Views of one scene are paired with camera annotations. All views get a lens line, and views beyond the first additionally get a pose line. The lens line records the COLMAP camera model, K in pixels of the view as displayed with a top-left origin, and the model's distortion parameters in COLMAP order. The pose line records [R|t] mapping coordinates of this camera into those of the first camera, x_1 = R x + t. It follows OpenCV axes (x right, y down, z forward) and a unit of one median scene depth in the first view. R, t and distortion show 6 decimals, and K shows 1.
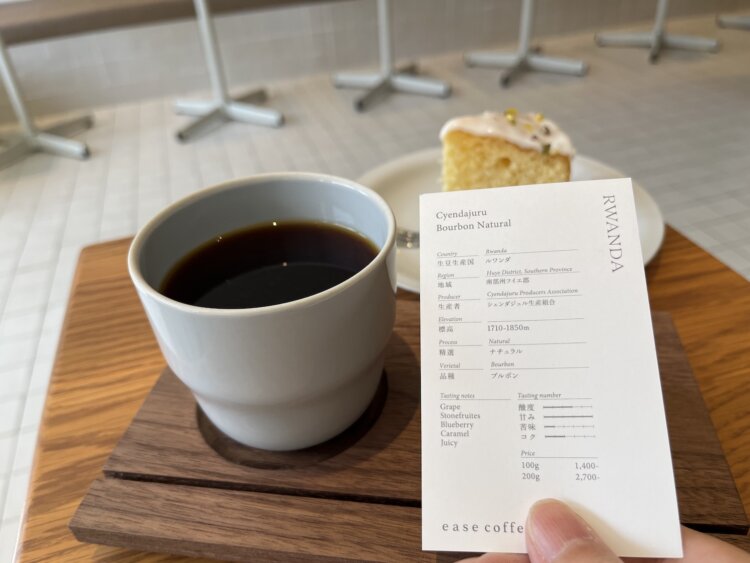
lens RADIAL K [[578.3, 0, 376.5], [0, 578.3, 267.6], [0, 0, 1]] dist [0.013617, -0.047301]
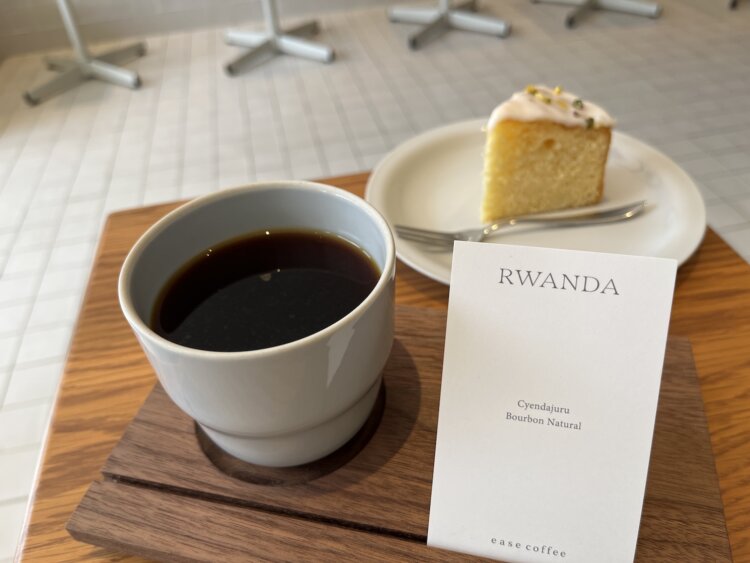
lens RADIAL K [[578.3, 0, 384.5], [0, 578.3, 265.3], [0, 0, 1]] dist [0.013617, -0.047301]
pose [[0.996175, 0.060195, -0.063346, 0.043706], [-0.053290, 0.992983, 0.105568, -0.090831], [0.069256, -0.101788, 0.992392, 0.031265]]
